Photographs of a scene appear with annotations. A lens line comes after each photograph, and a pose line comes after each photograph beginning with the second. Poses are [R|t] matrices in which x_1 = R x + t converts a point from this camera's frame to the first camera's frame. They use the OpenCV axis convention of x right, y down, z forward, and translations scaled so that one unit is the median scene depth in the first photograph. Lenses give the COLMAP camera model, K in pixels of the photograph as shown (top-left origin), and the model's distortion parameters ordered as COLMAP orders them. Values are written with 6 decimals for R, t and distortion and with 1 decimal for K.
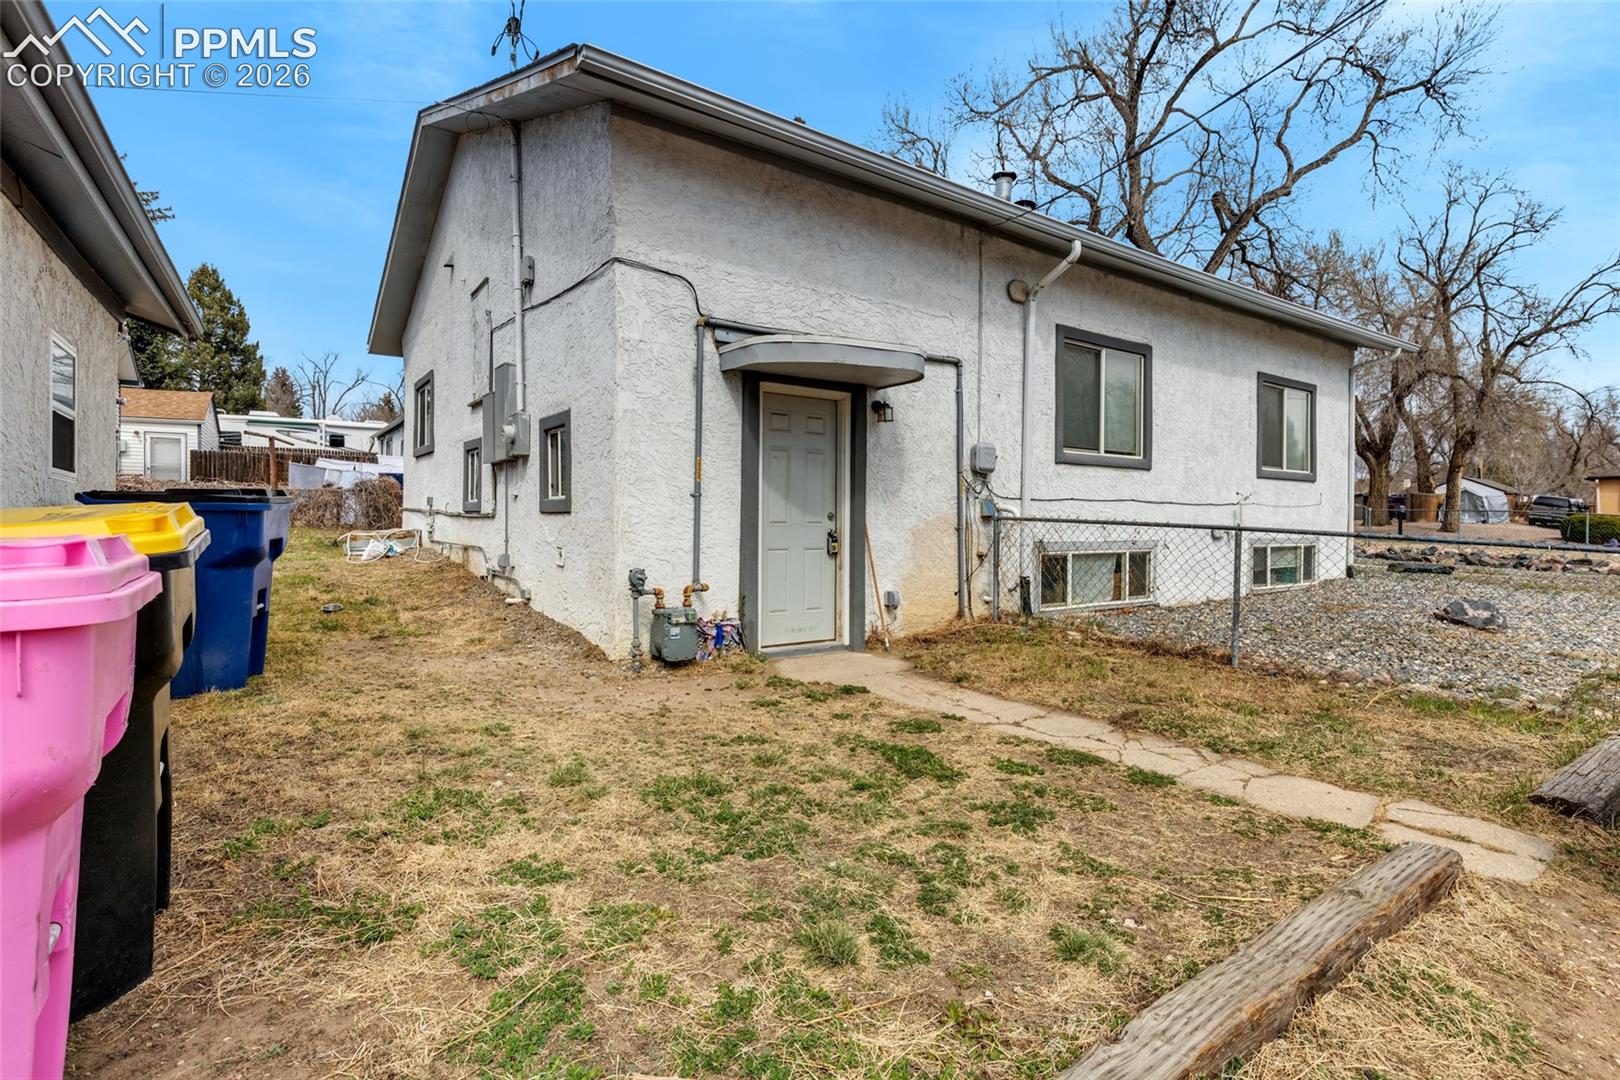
lens RADIAL K [[799.3, 0, 815.4], [0, 799.3, 533.5], [0, 0, 1]] dist [-0.003834, -0.001774]
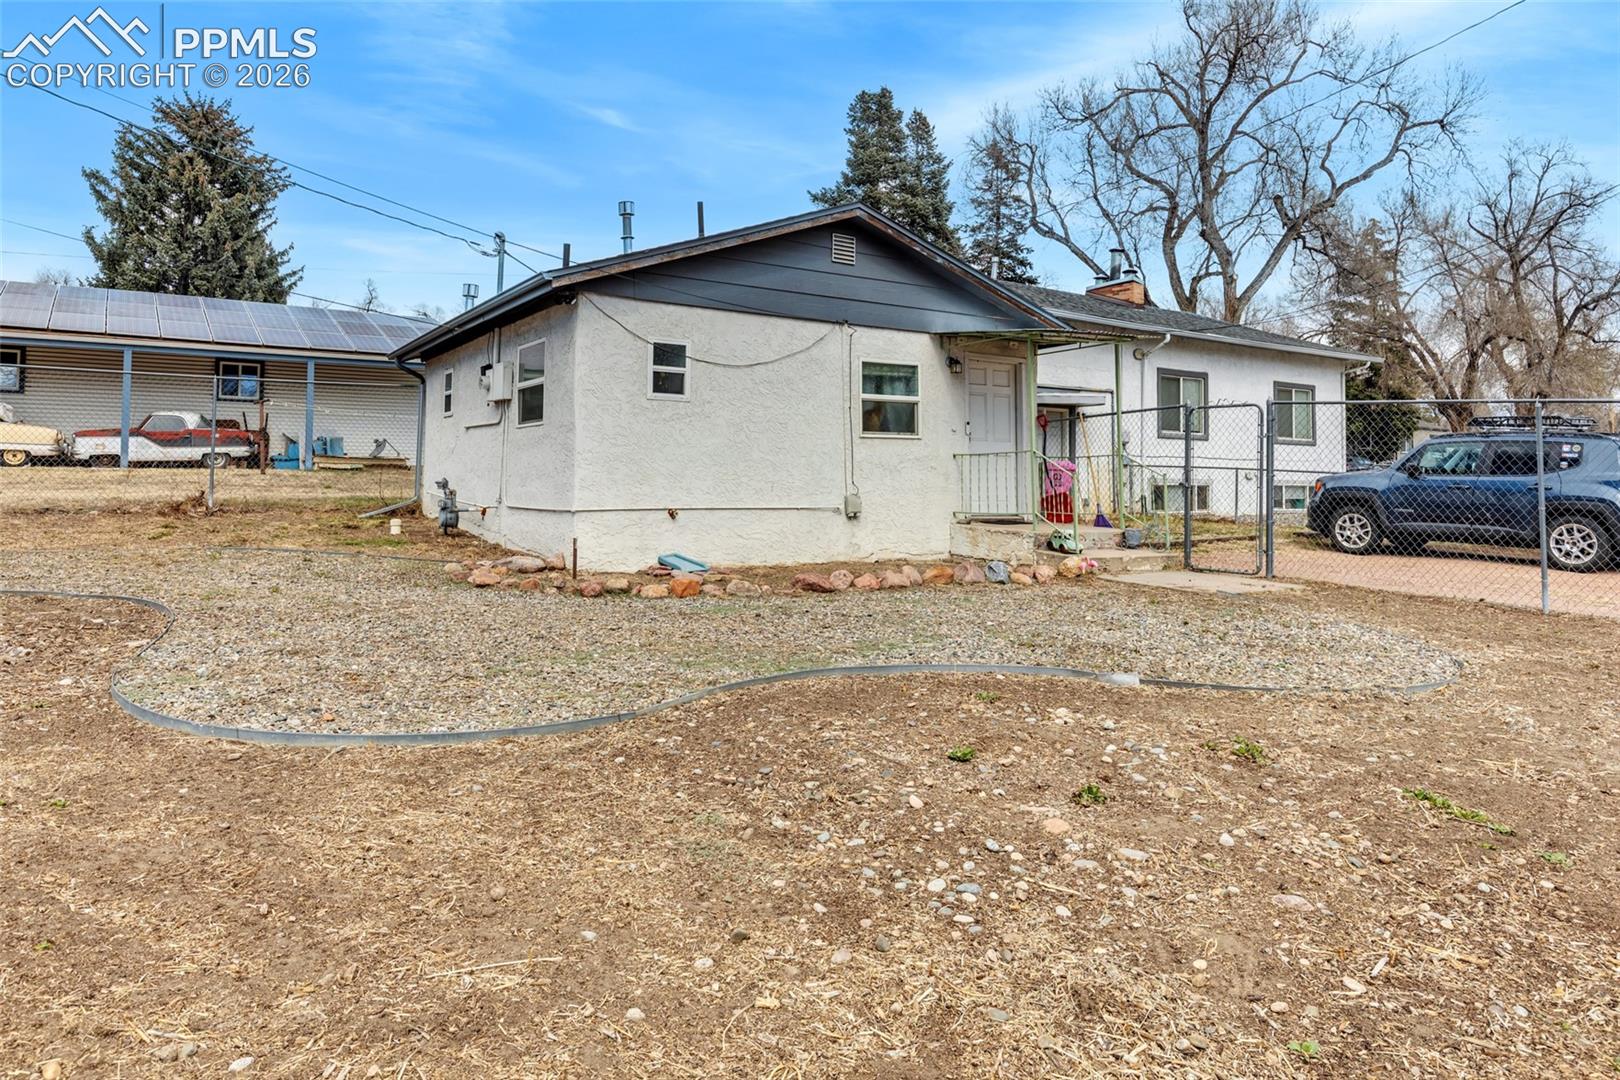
lens RADIAL K [[1120.2, 0, 769.5], [0, 1120.2, 442.9], [0, 0, 1]] dist [0.004666, -0.002629]
pose [[0.999945, 0.002705, -0.010110, -0.247996], [-0.003219, 0.998681, -0.051252, 0.027028], [0.009958, 0.051282, 0.998635, -0.696805]]
